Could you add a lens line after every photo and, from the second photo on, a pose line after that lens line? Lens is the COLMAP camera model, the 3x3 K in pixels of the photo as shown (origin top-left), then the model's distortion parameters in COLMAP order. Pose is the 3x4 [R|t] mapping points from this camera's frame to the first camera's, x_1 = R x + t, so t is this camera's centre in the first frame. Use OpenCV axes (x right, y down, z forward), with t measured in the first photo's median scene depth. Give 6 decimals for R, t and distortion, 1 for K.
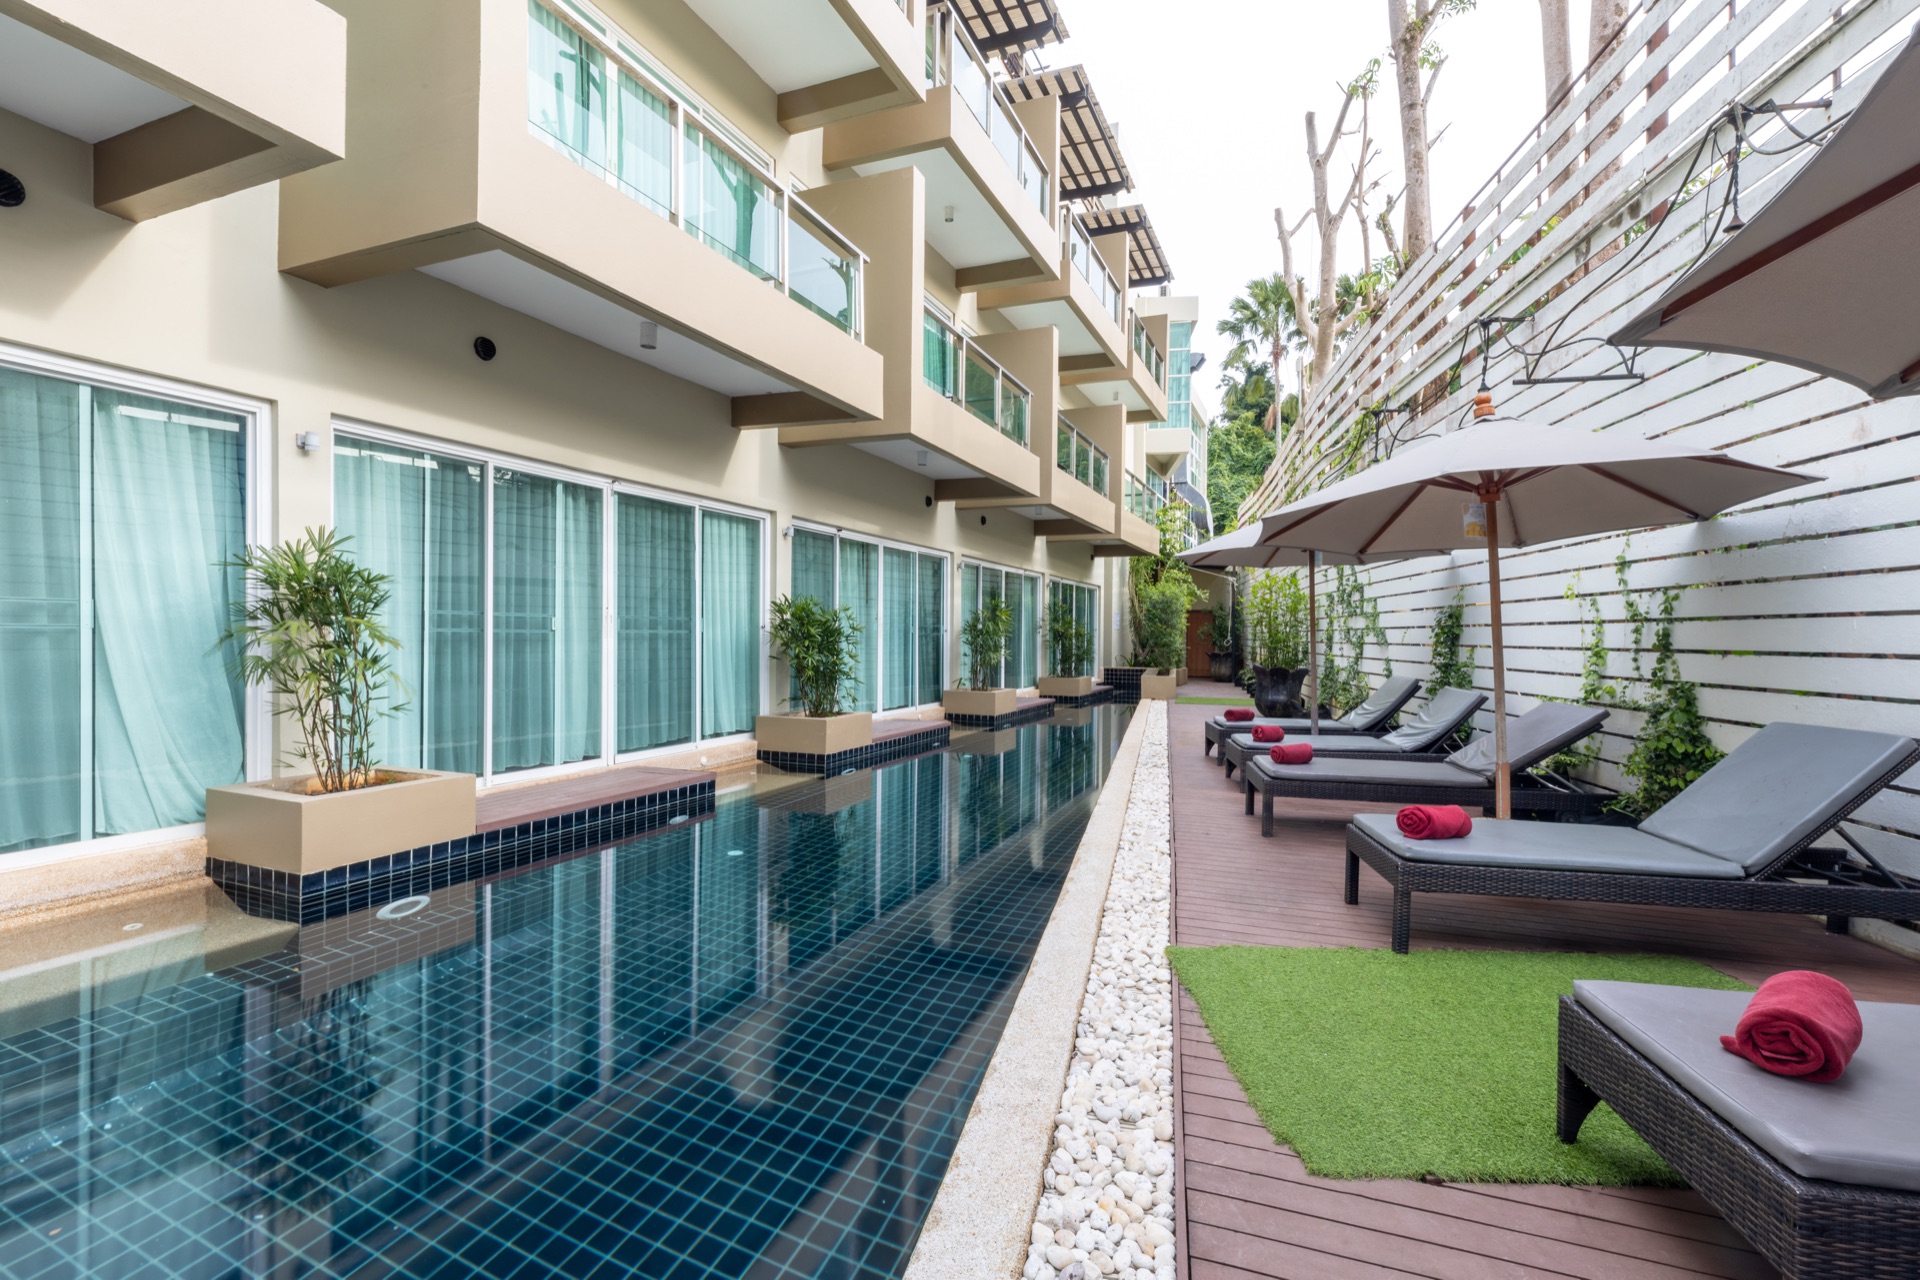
lens RADIAL K [[885.5, 0, 950.9], [0, 885.5, 643.2], [0, 0, 1]] dist [0.004539, 0.000288]
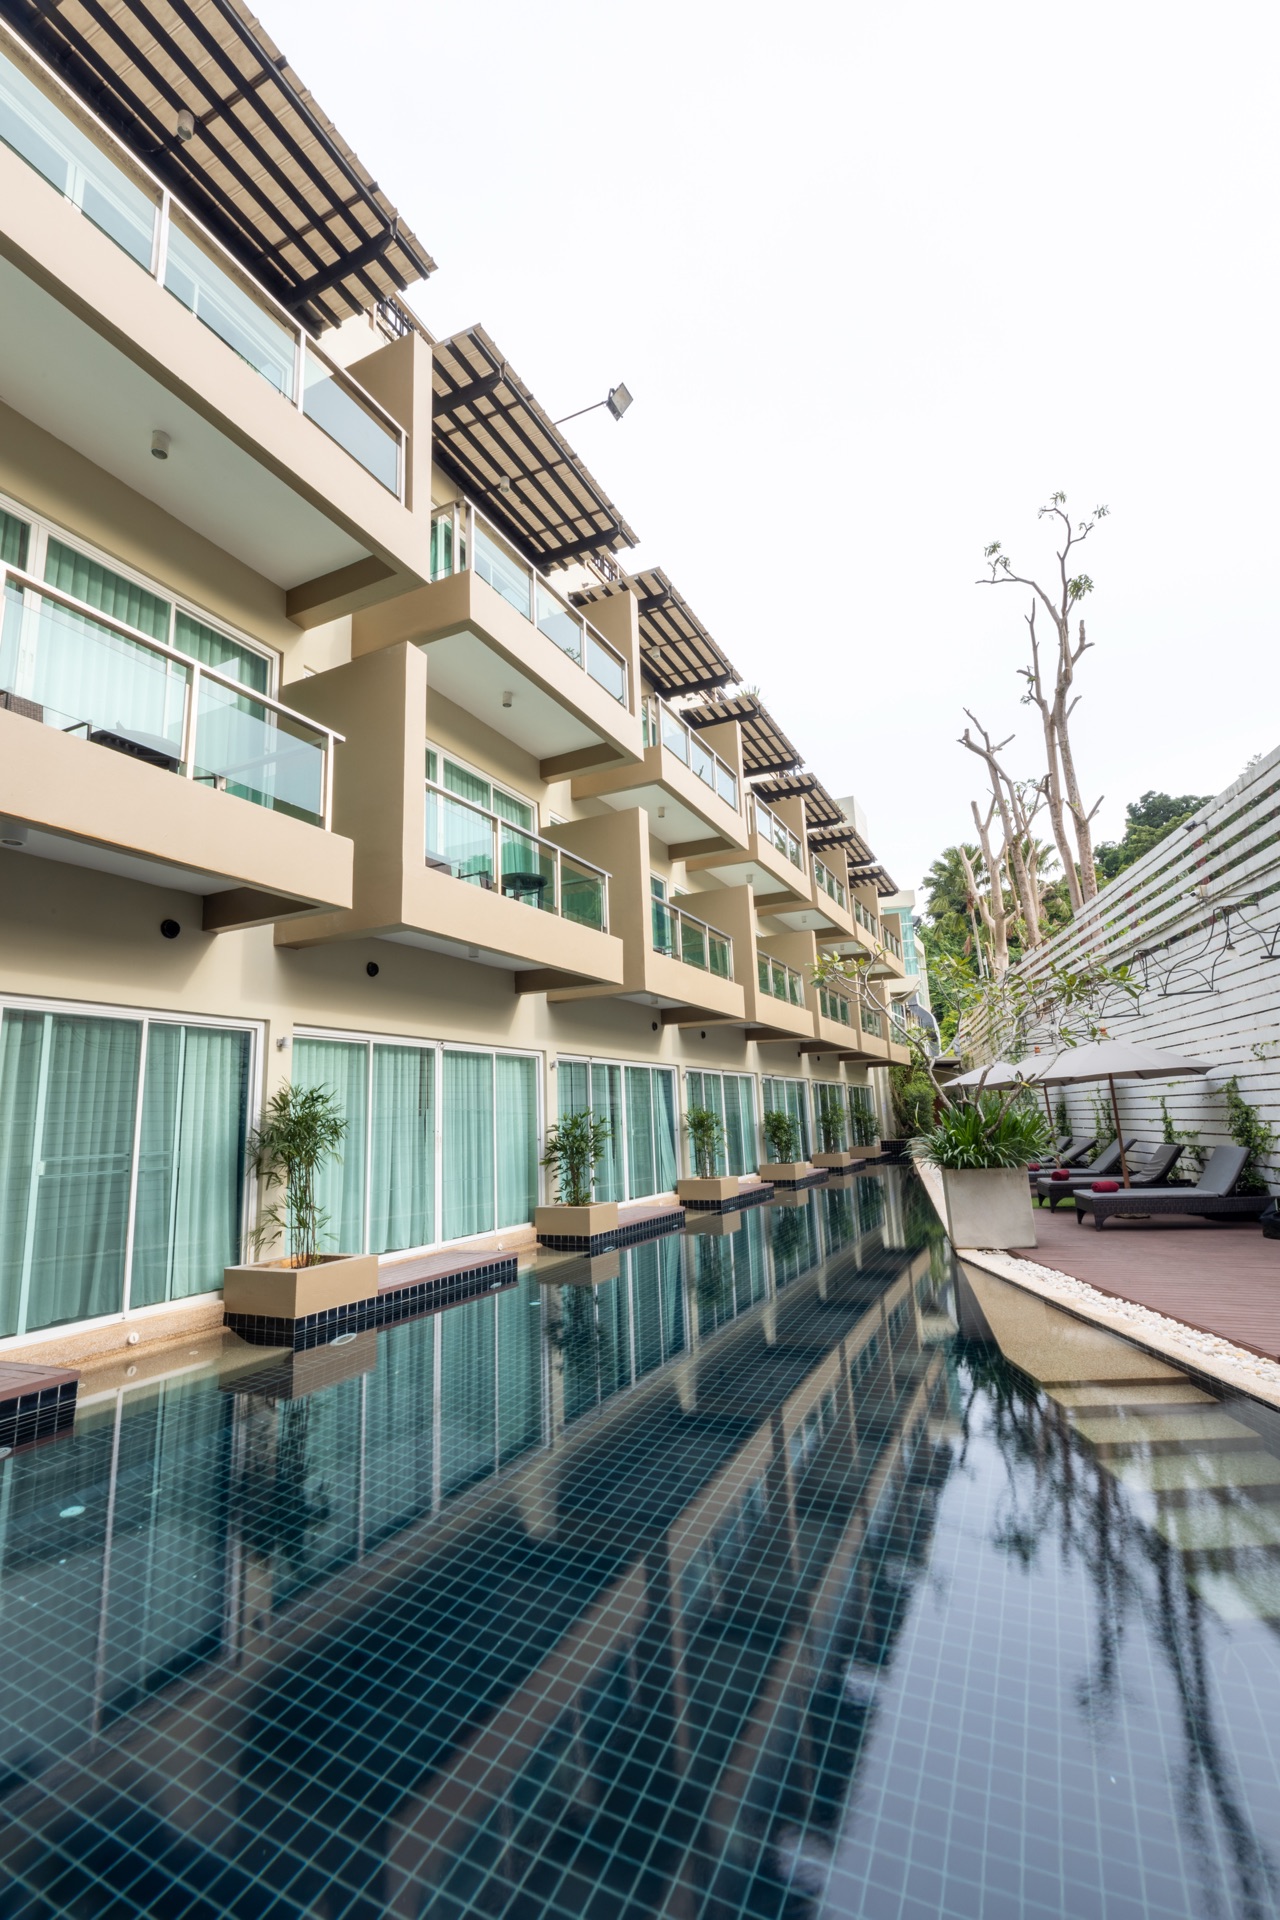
lens RADIAL K [[865.2, 0, 639.1], [0, 865.2, 954.4], [0, 0, 1]] dist [0.007470, 0.000035]
pose [[0.998098, -0.052961, -0.031546, -0.008642], [0.045634, 0.978833, -0.199507, -0.024515], [0.041445, 0.197688, 0.979388, -0.345012]]
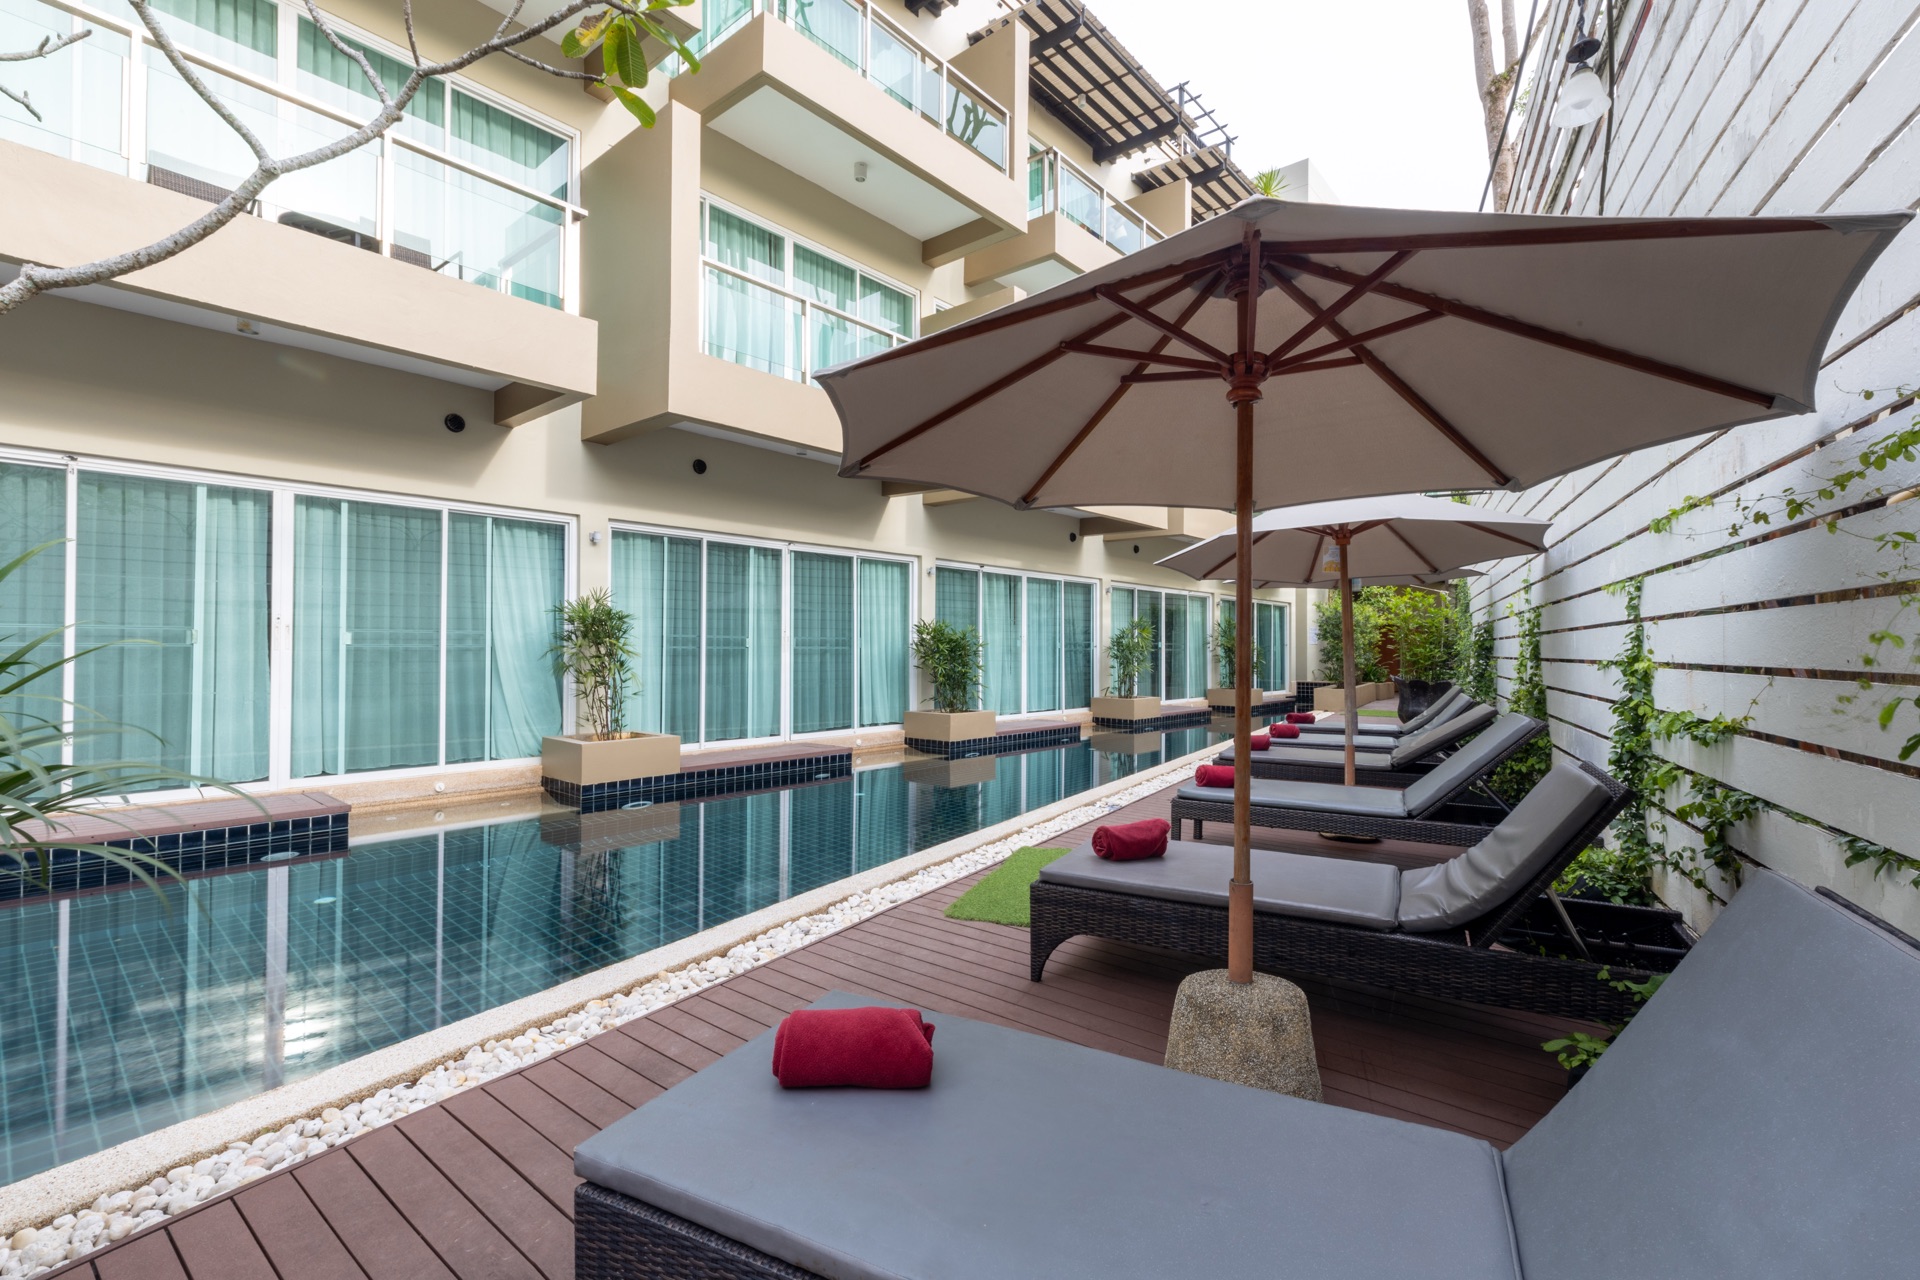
lens RADIAL K [[863.8, 0, 957.7], [0, 863.8, 641.8], [0, 0, 1]] dist [0.006323, -0.000084]
pose [[0.953549, -0.006226, -0.301172, 0.266547], [0.000305, 0.999806, -0.019701, 0.004072], [0.301236, 0.018694, 0.953366, -0.225244]]
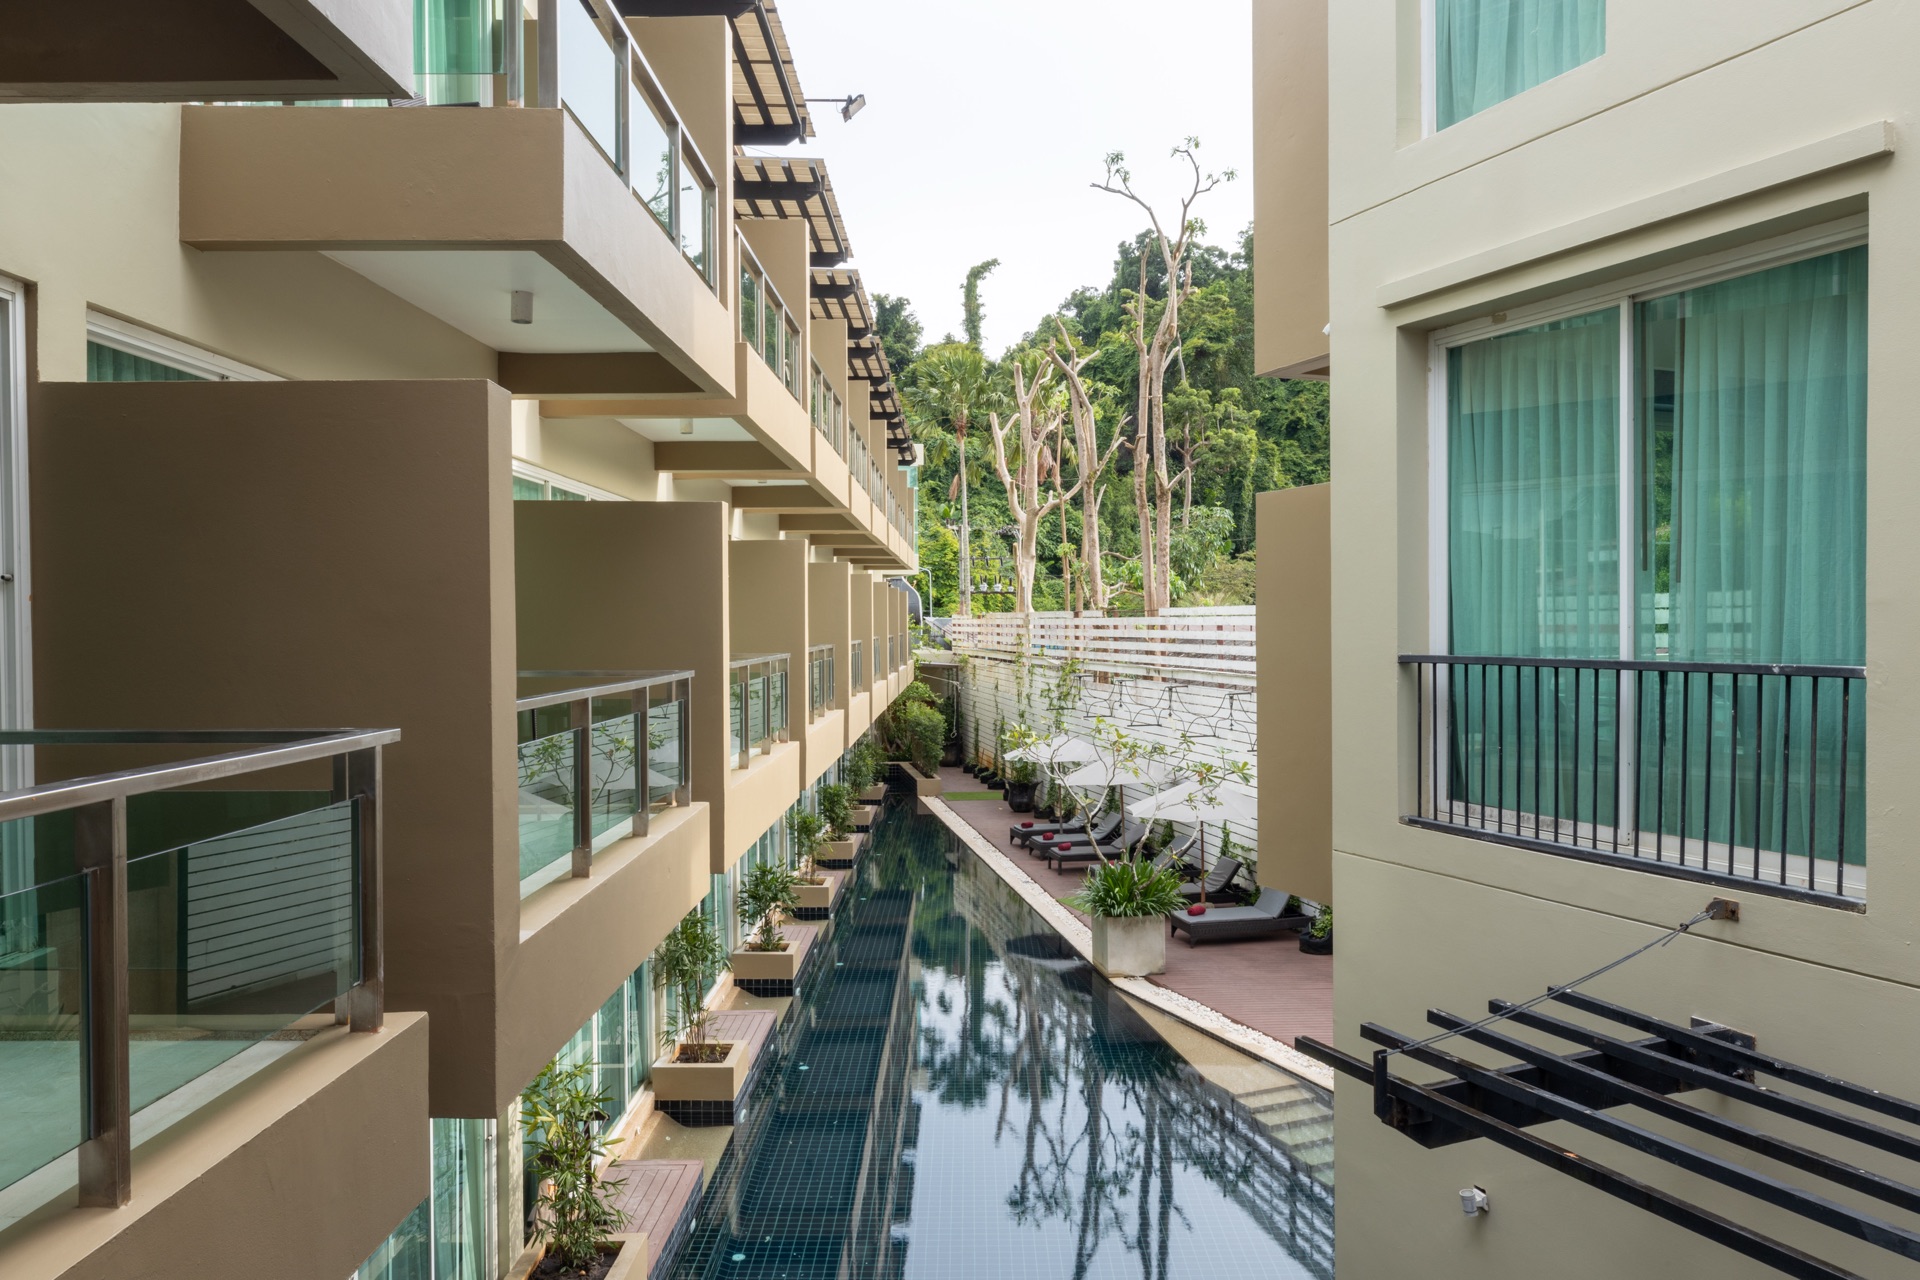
lens RADIAL K [[1388.1, 0, 960.0], [0, 1388.1, 640.0], [0, 0, 1]] dist [0.004462, 0.000733]
pose [[0.919808, -0.020278, 0.391844, -0.791618], [0.017011, 0.999786, 0.011807, -0.458805], [-0.391999, -0.004194, 0.919956, -1.194750]]
